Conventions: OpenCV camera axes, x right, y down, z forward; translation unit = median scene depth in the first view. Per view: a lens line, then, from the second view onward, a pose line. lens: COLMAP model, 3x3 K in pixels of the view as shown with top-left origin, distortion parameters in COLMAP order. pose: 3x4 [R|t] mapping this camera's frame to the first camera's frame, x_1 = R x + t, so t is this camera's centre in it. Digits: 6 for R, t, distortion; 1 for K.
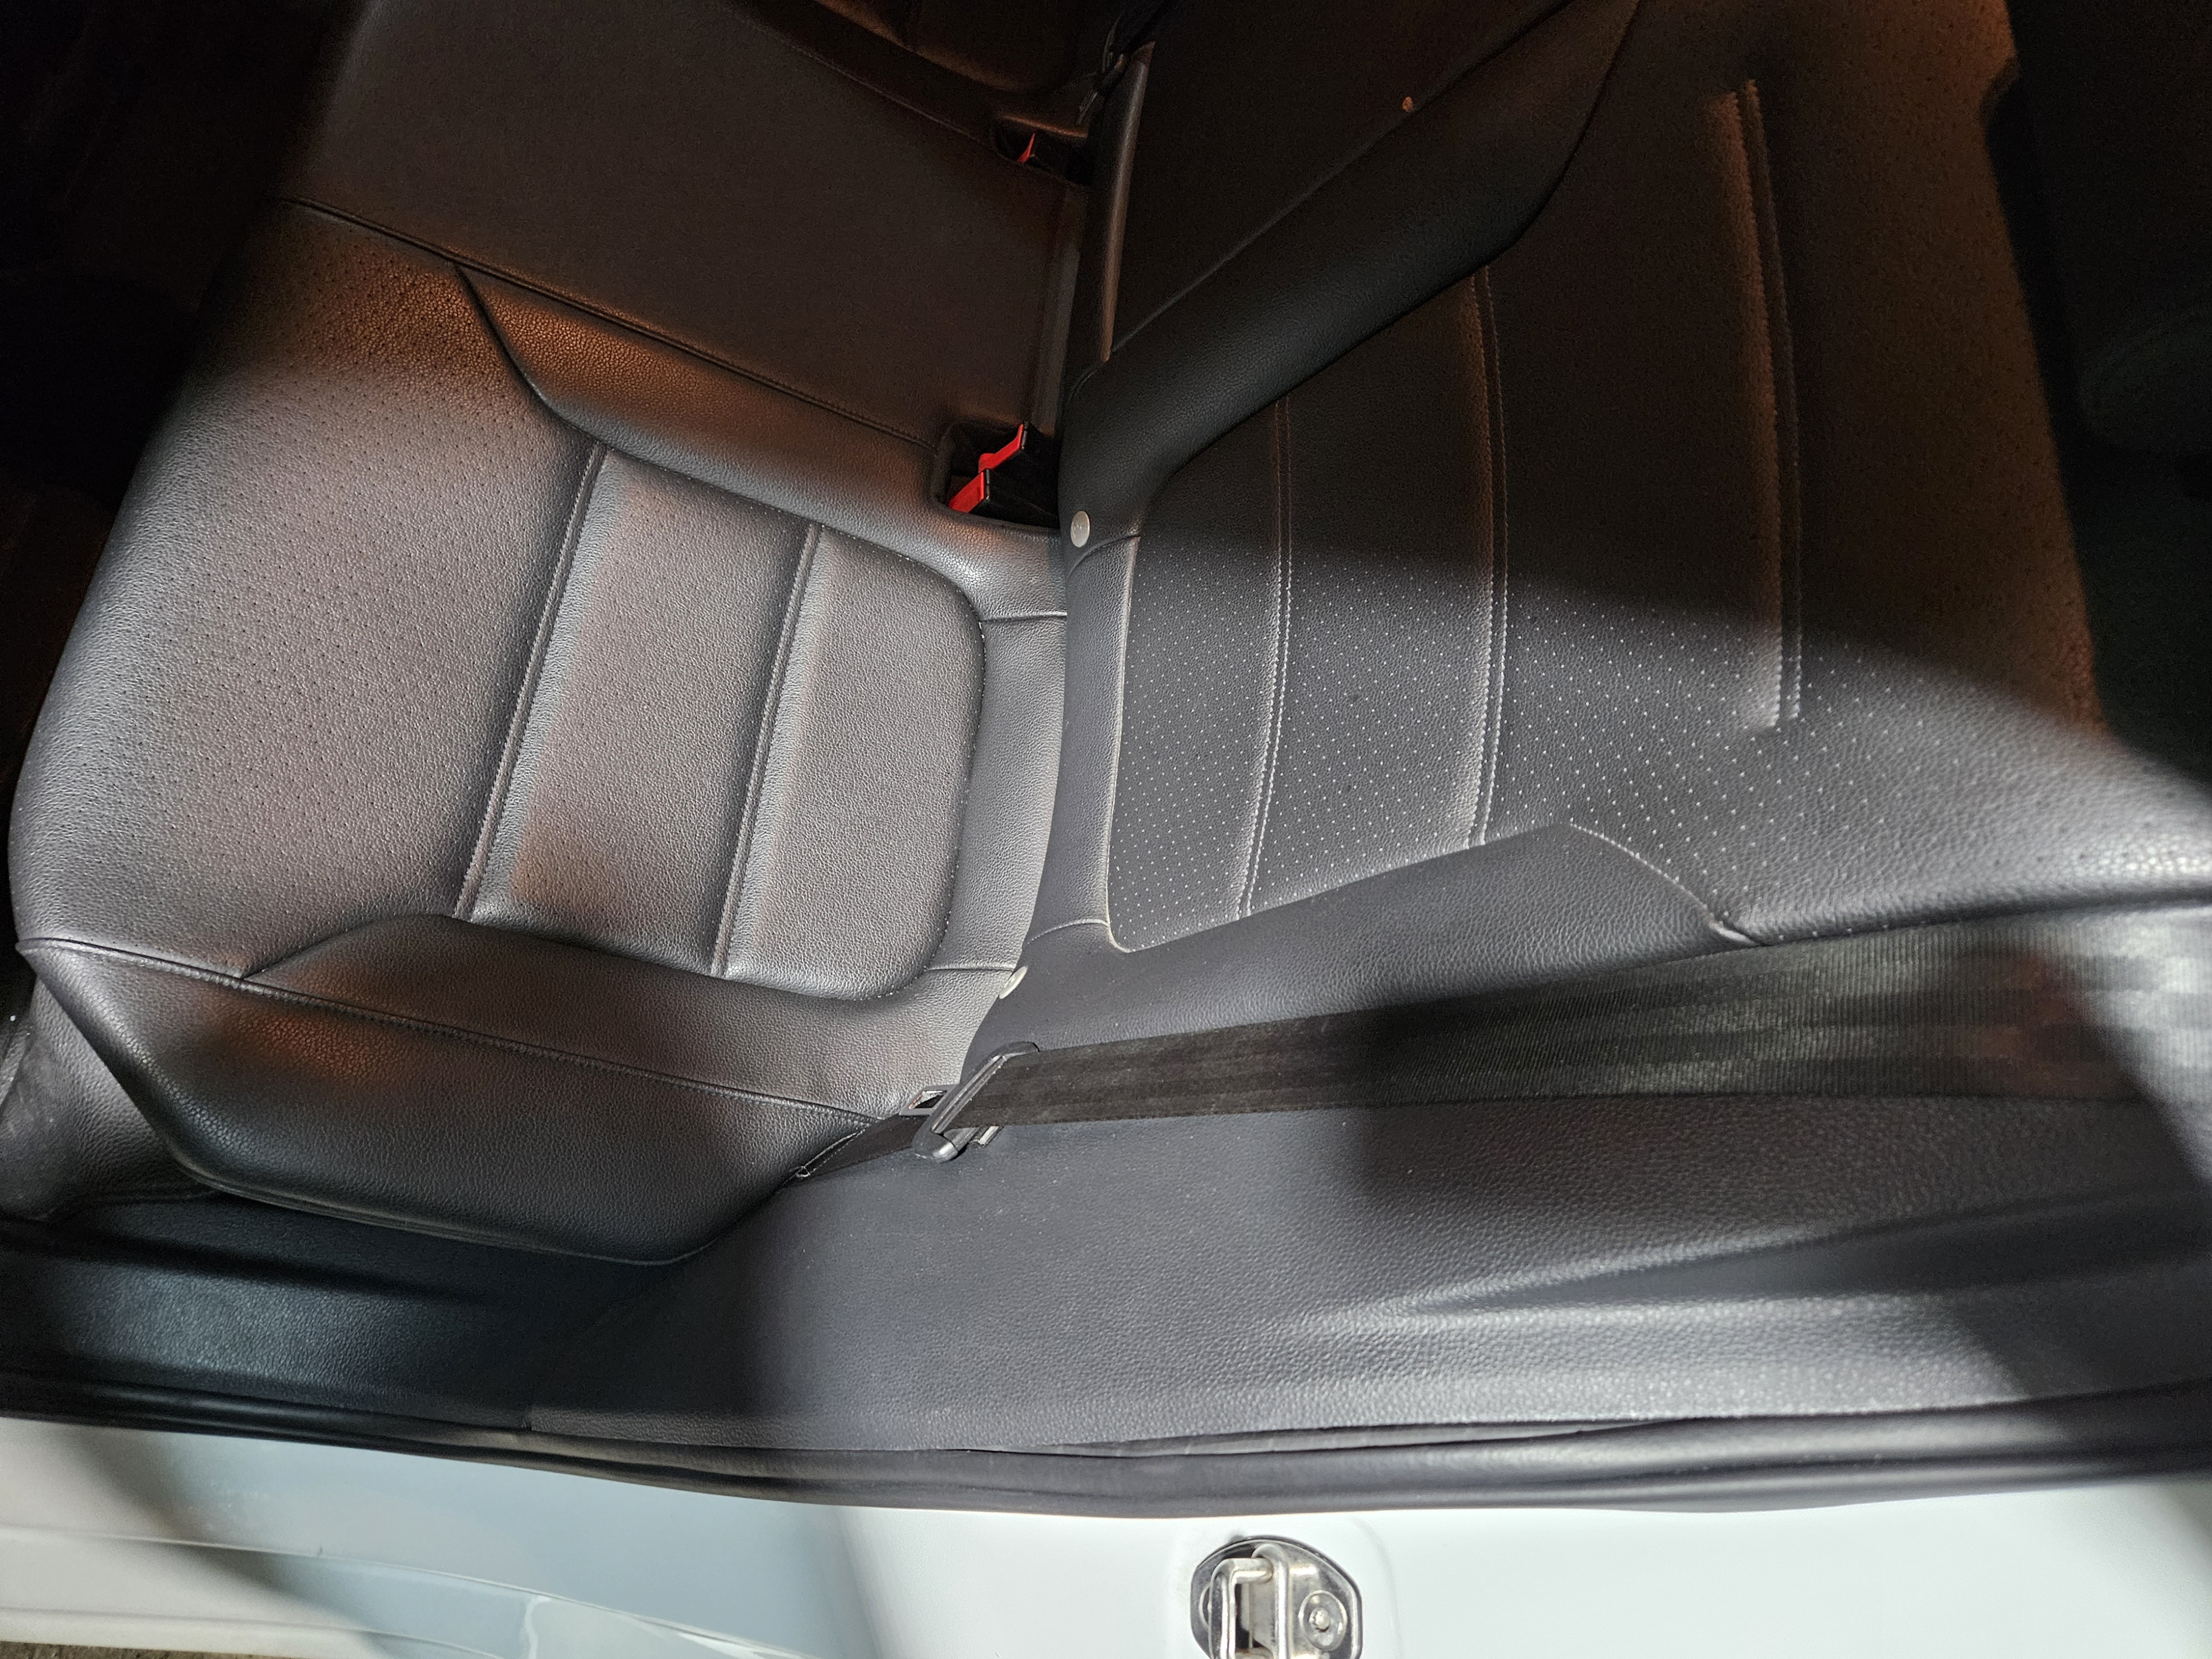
lens RADIAL K [[1531.4, 0, 1112.2], [0, 1531.4, 875.5], [0, 0, 1]] dist [0.053051, -0.058530]
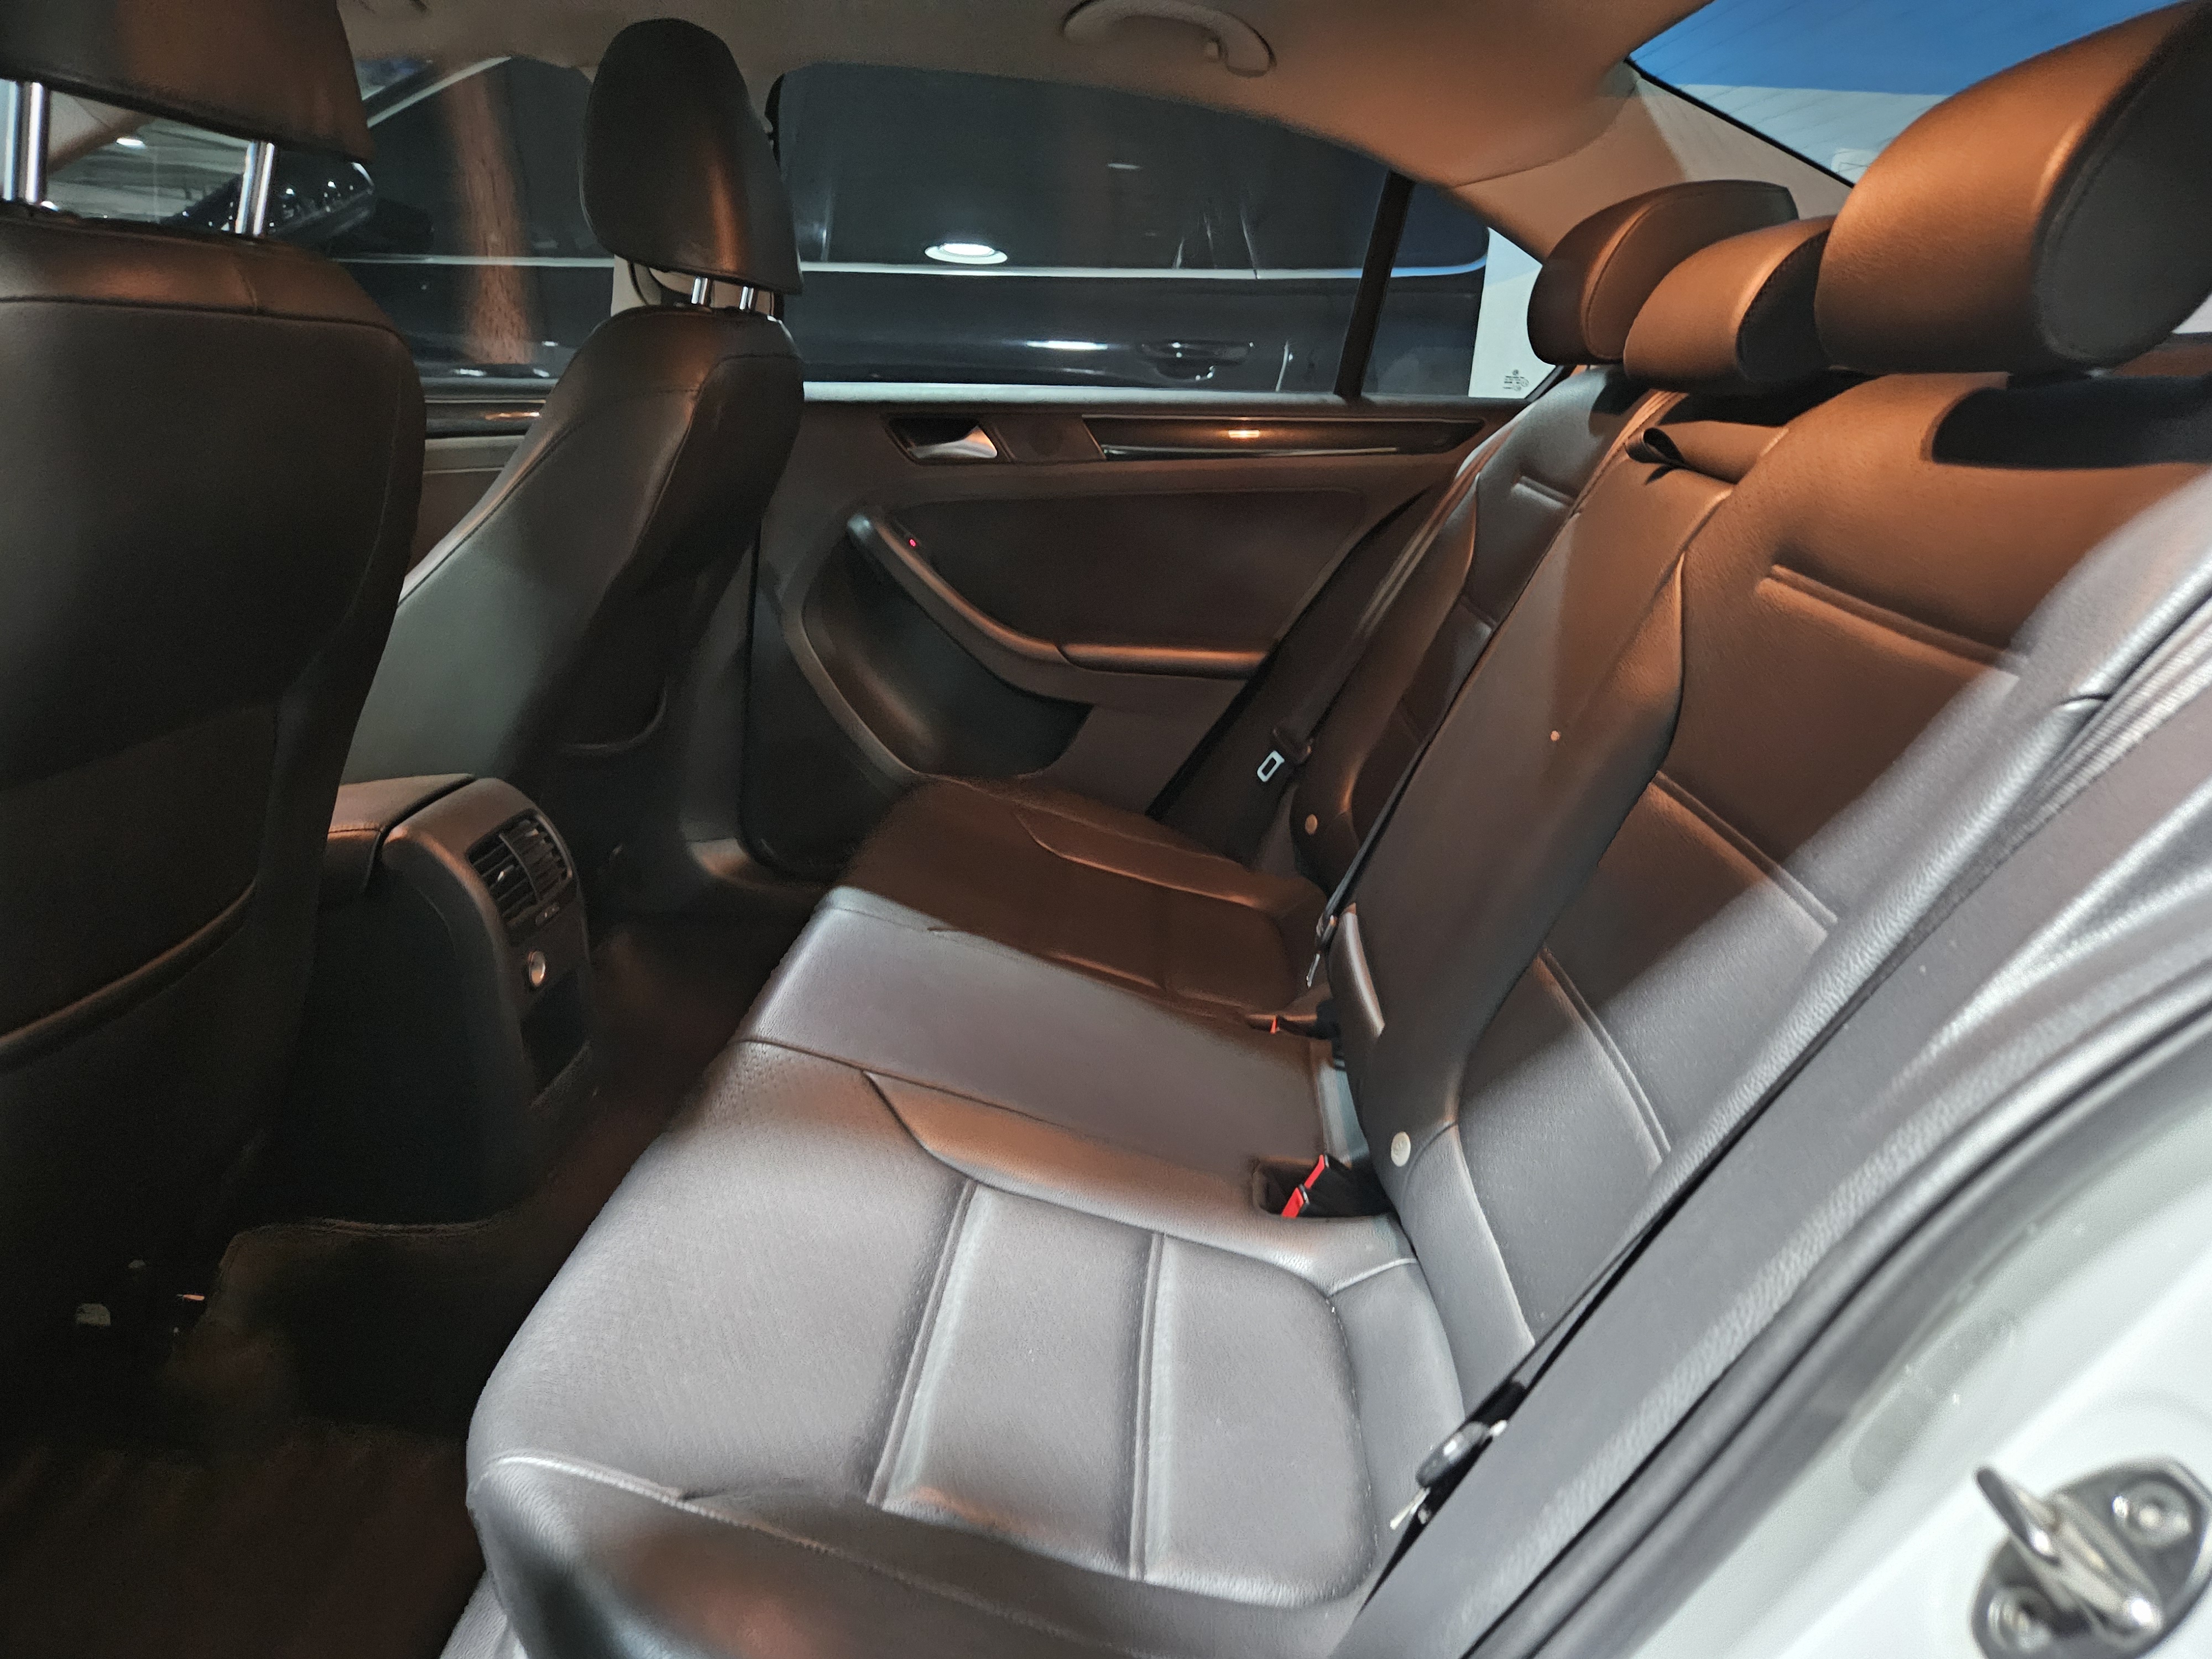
lens RADIAL K [[1531.4, 0, 1112.2], [0, 1531.4, 875.5], [0, 0, 1]] dist [0.053051, -0.058530]
pose [[0.977756, -0.209586, -0.008142, -0.176577], [0.123320, 0.605843, -0.785969, 0.507331], [0.169661, 0.767482, 0.618213, 0.138578]]
